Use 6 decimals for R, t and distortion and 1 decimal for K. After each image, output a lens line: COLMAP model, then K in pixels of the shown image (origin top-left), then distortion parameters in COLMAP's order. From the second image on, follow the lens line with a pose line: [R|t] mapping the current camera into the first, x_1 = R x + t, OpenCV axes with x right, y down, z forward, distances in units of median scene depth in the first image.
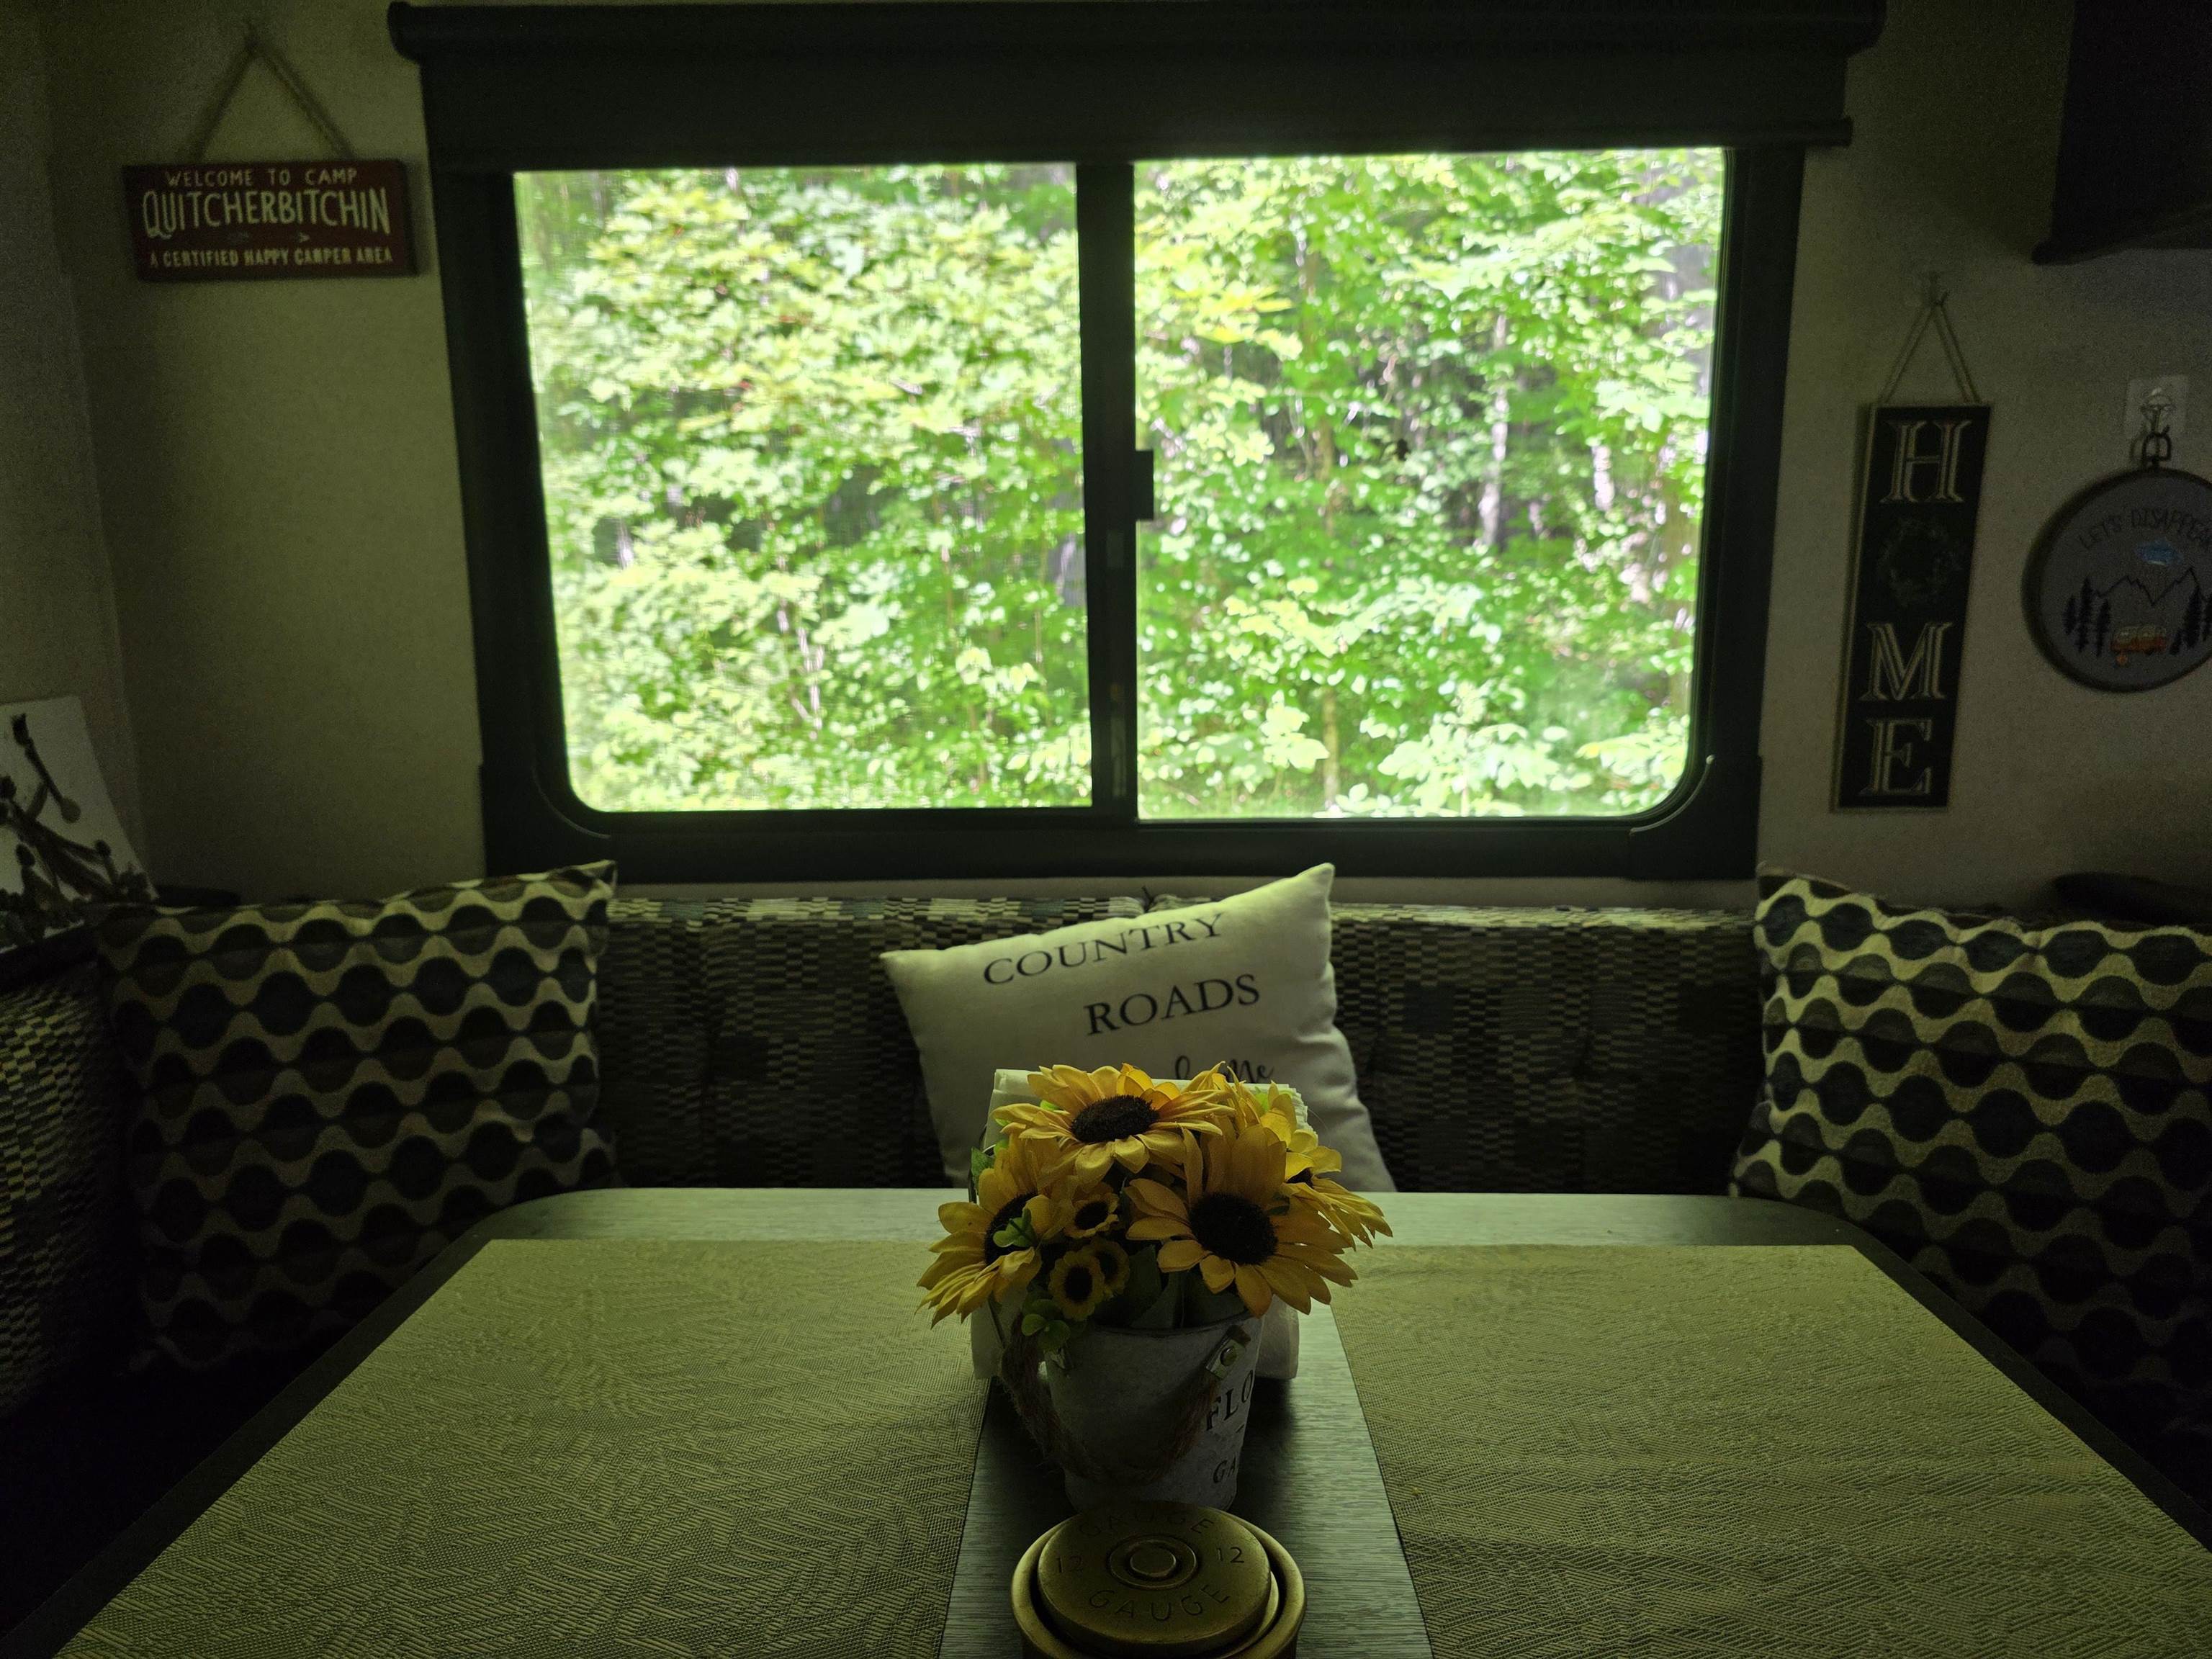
lens RADIAL K [[1488.6, 0, 1109.0], [0, 1488.6, 834.0], [0, 0, 1]] dist [0.023211, -0.023478]
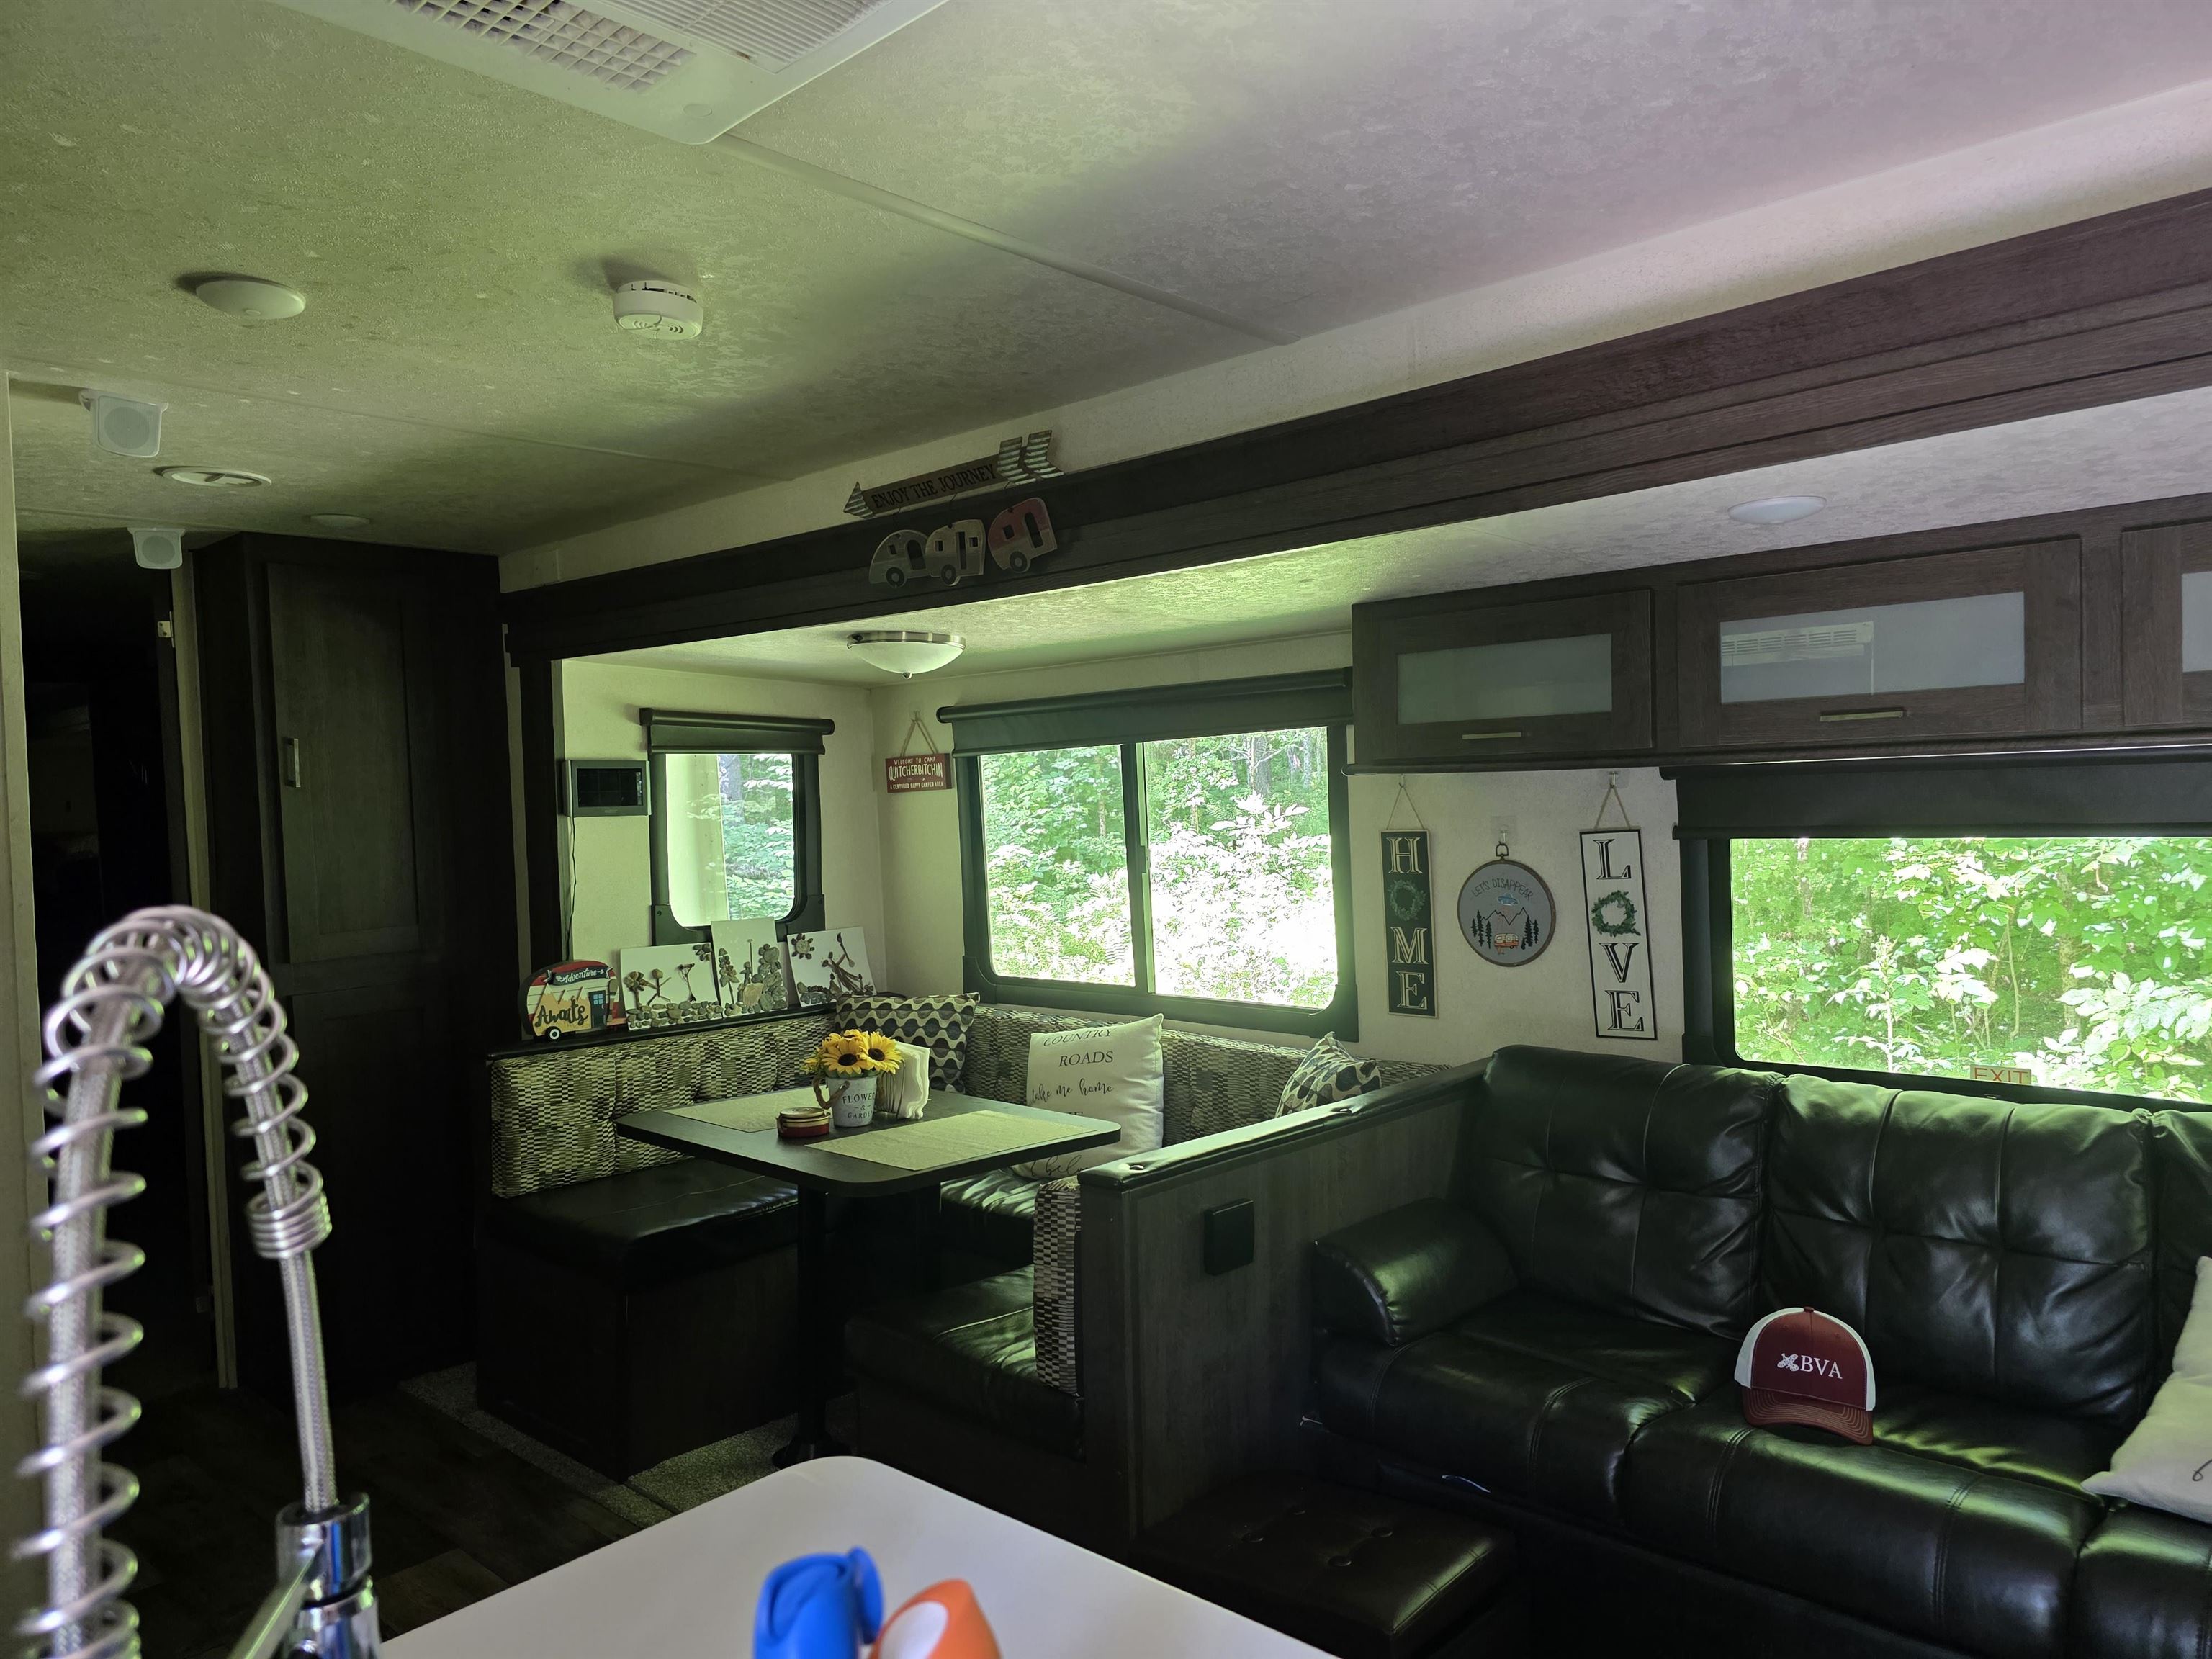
lens RADIAL K [[1488.6, 0, 1106.7], [0, 1488.6, 831.8], [0, 0, 1]] dist [0.023211, -0.023478]
pose [[0.731868, -0.000092, -0.681446, 1.725733], [-0.089051, 0.991412, -0.095774, -0.034981], [0.675603, 0.130778, 0.725574, -0.891892]]
